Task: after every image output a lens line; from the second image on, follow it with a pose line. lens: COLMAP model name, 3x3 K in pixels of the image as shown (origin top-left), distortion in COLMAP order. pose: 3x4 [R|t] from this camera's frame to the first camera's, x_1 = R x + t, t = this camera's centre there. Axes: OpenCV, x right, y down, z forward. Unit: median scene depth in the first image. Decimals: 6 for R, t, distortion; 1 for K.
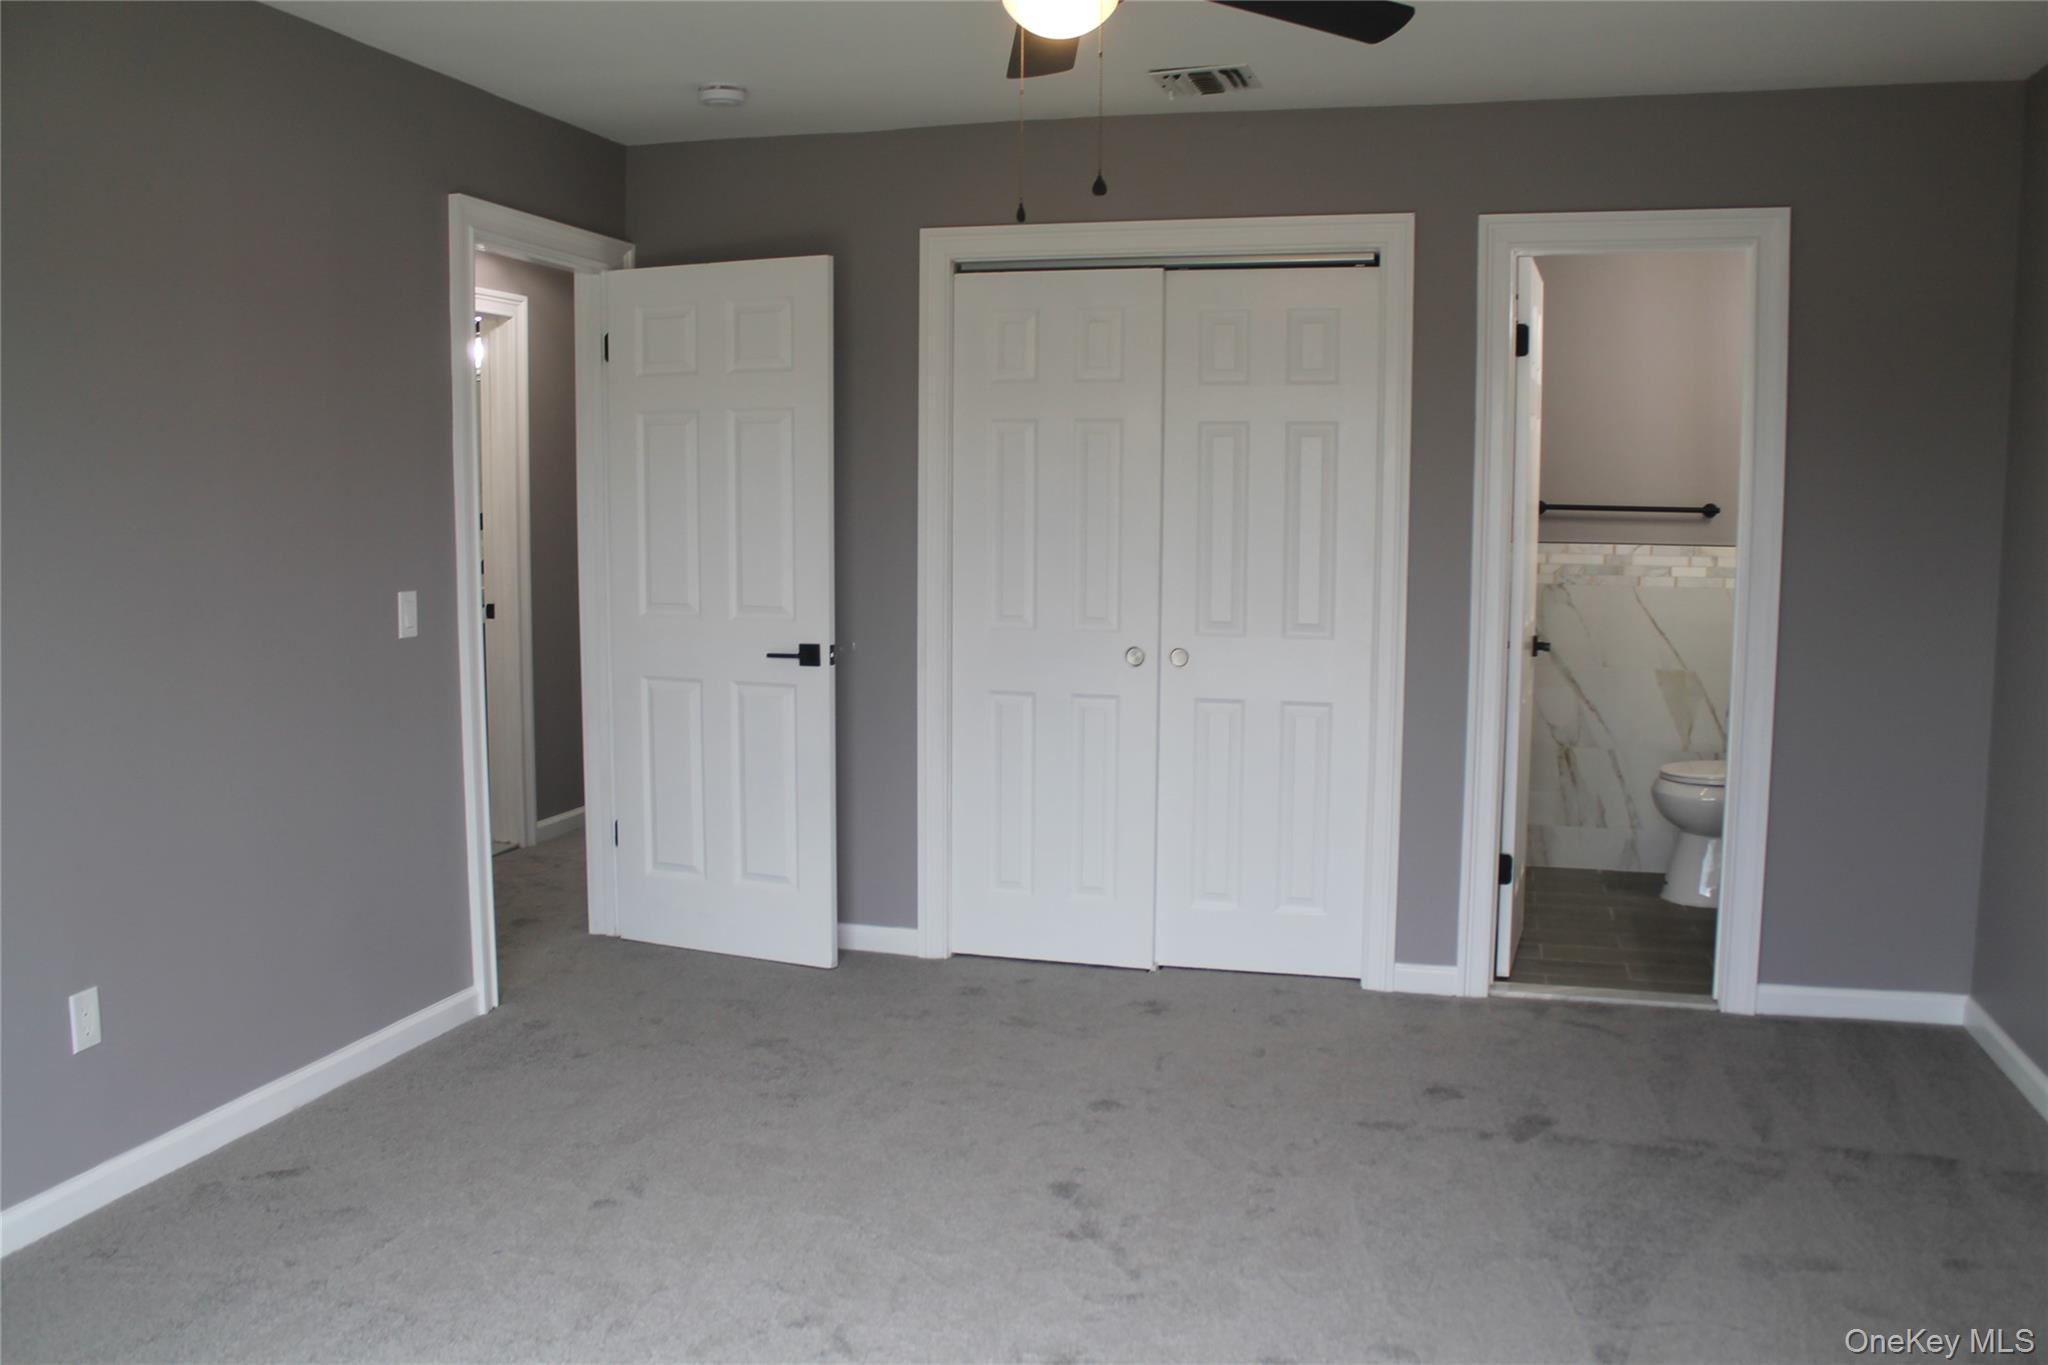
lens RADIAL K [[1715.6, 0, 1005.1], [0, 1715.6, 691.5], [0, 0, 1]] dist [-0.167510, 0.150912]
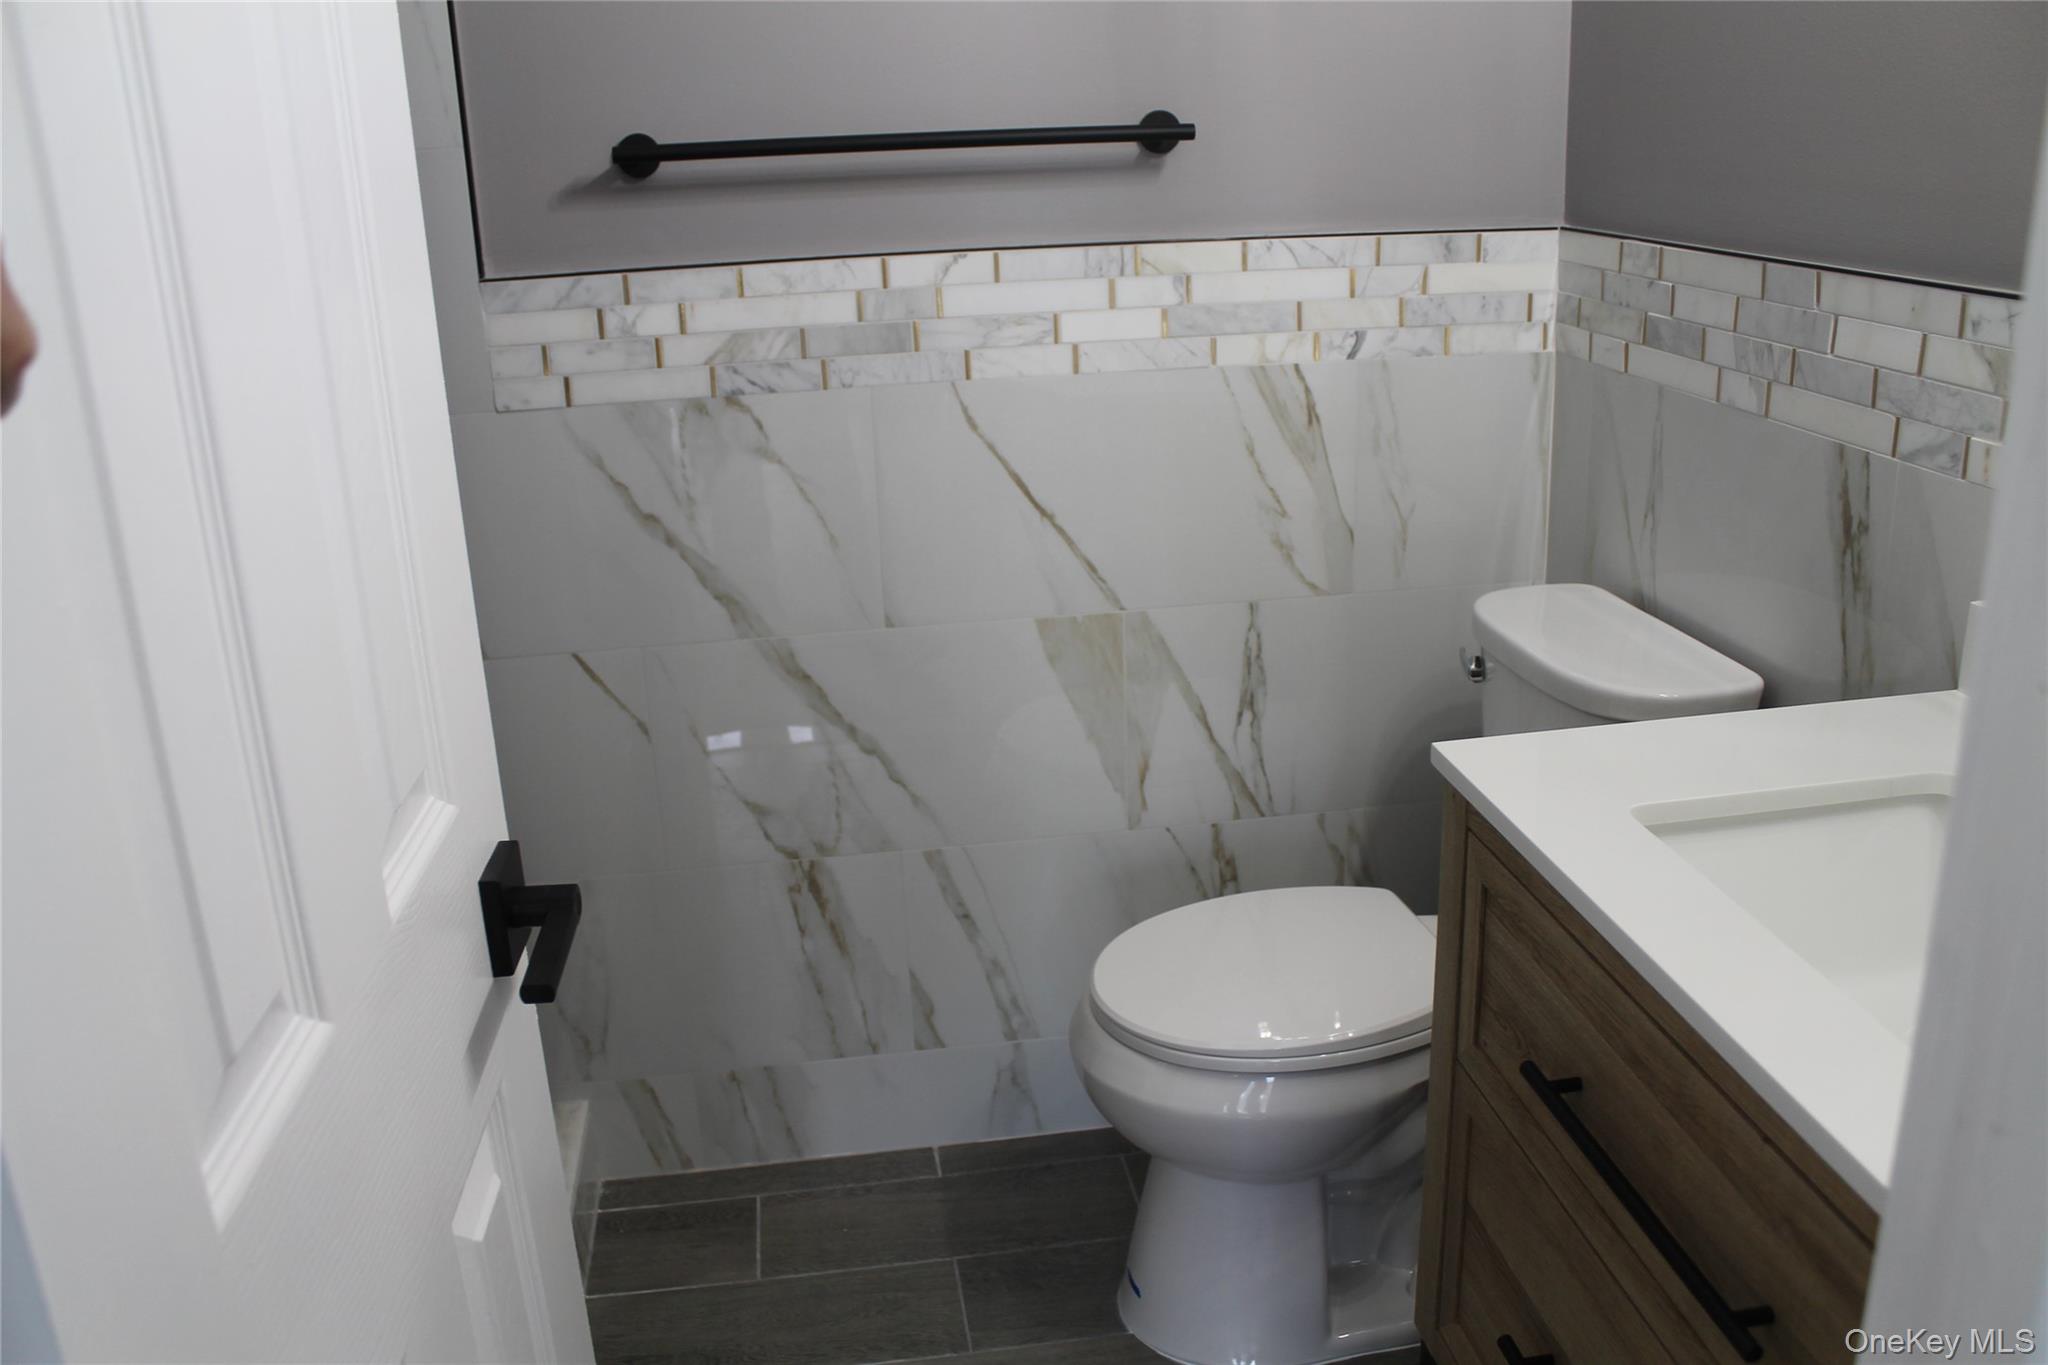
lens RADIAL K [[1715.6, 0, 1005.1], [0, 1715.6, 691.5], [0, 0, 1]] dist [-0.167510, 0.150912]
pose [[0.916918, -0.166213, 0.362815, 0.315629], [0.087656, 0.970817, 0.223227, -0.096482], [-0.389330, -0.172878, 0.904729, 0.854606]]
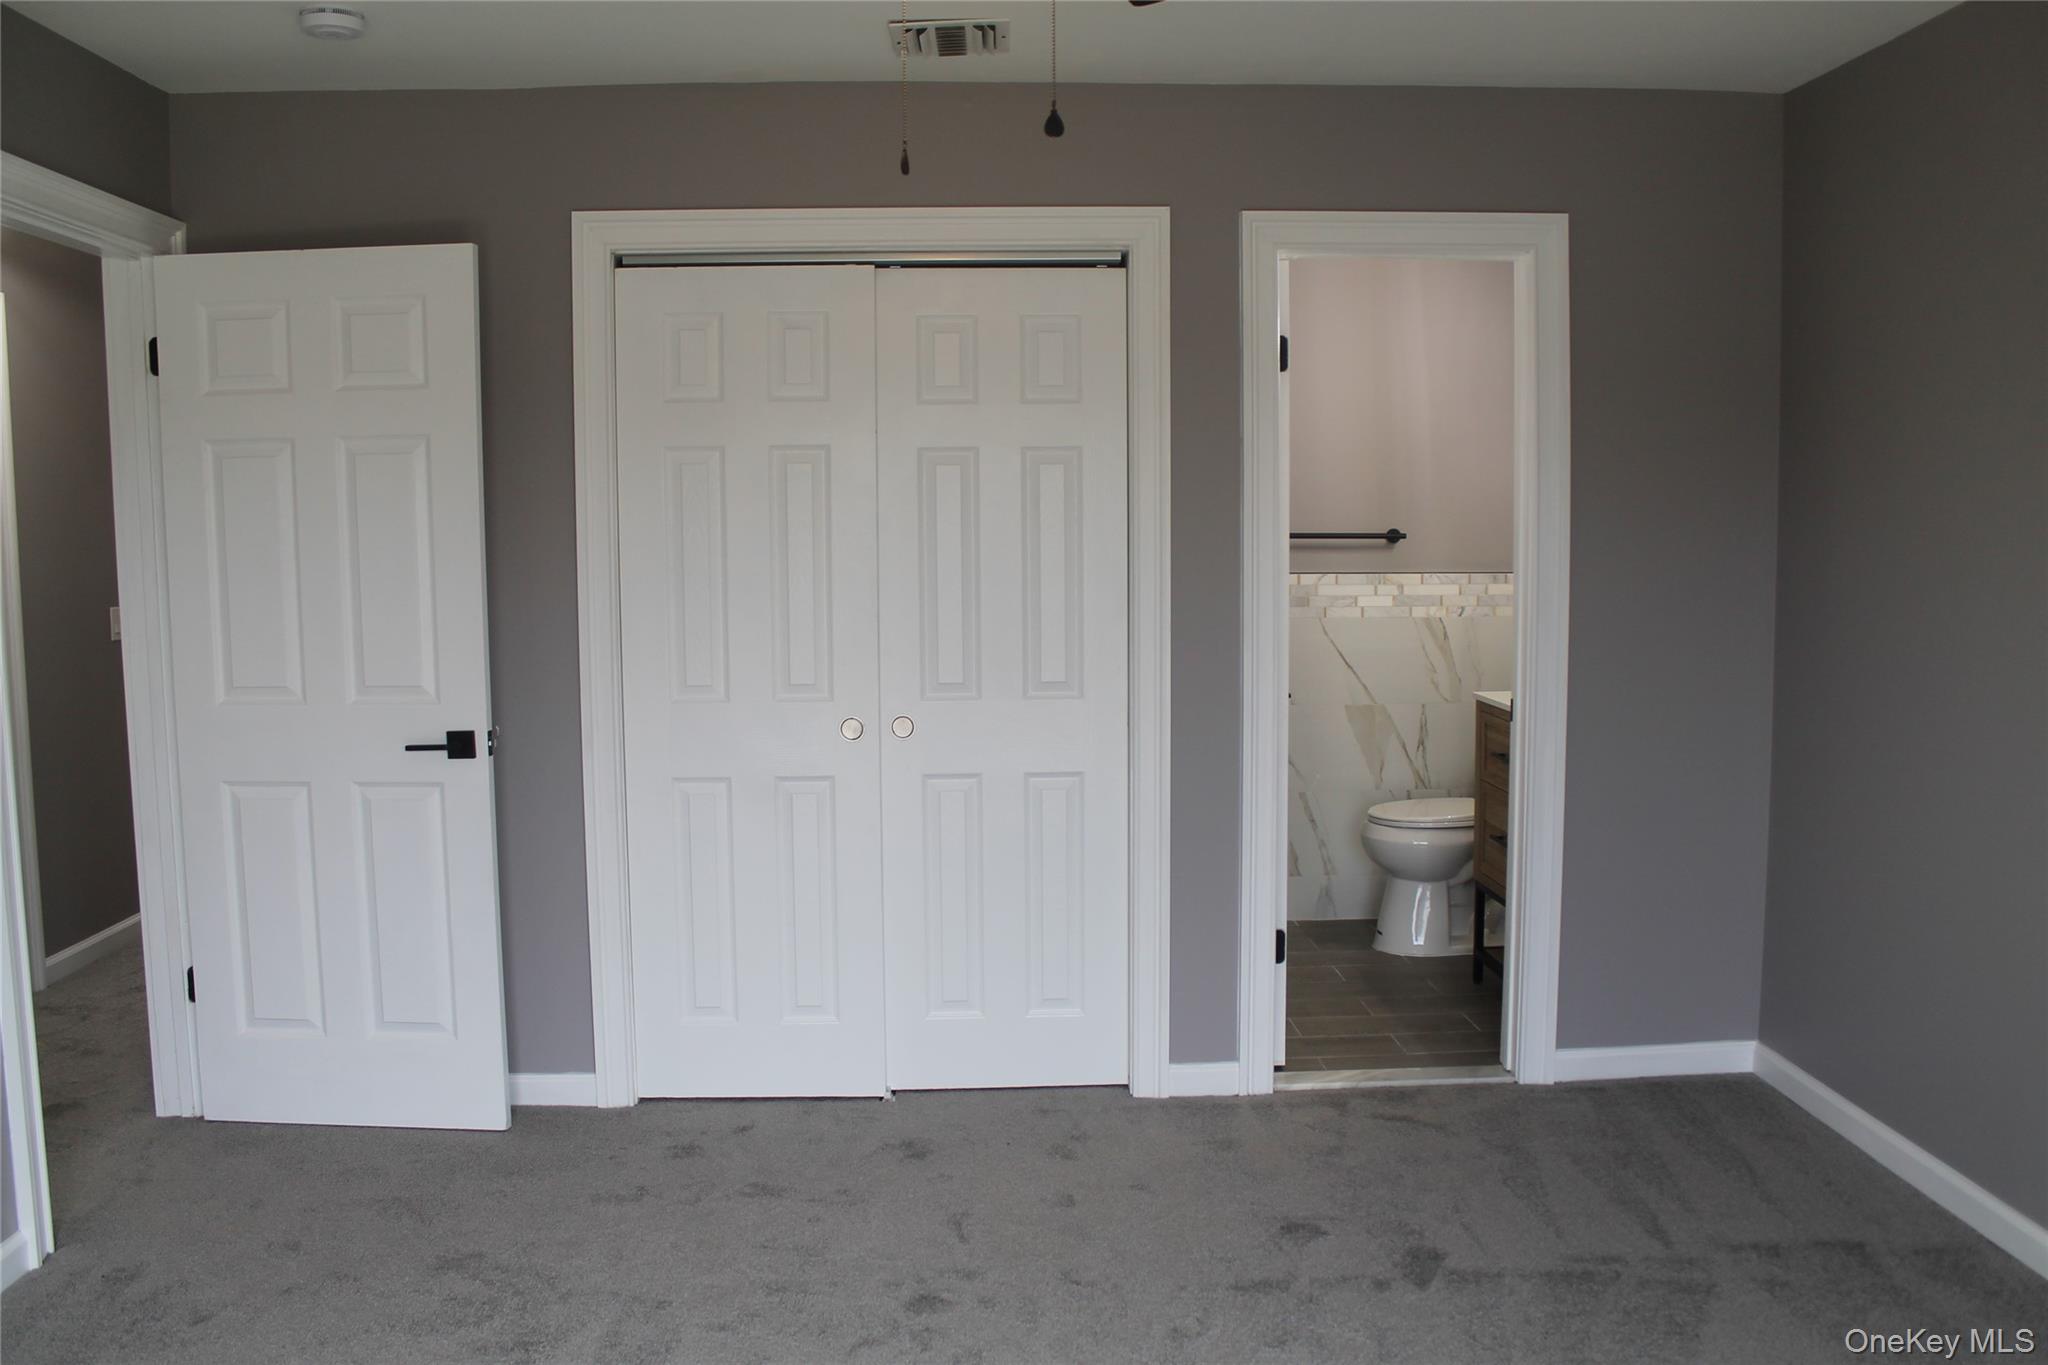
lens RADIAL K [[1715.6, 0, 1005.1], [0, 1715.6, 691.5], [0, 0, 1]] dist [-0.167510, 0.150912]
pose [[0.952797, -0.042665, 0.300595, -0.102919], [0.046779, 0.998884, -0.006497, -0.029425], [-0.299982, 0.020252, 0.953730, 0.178150]]
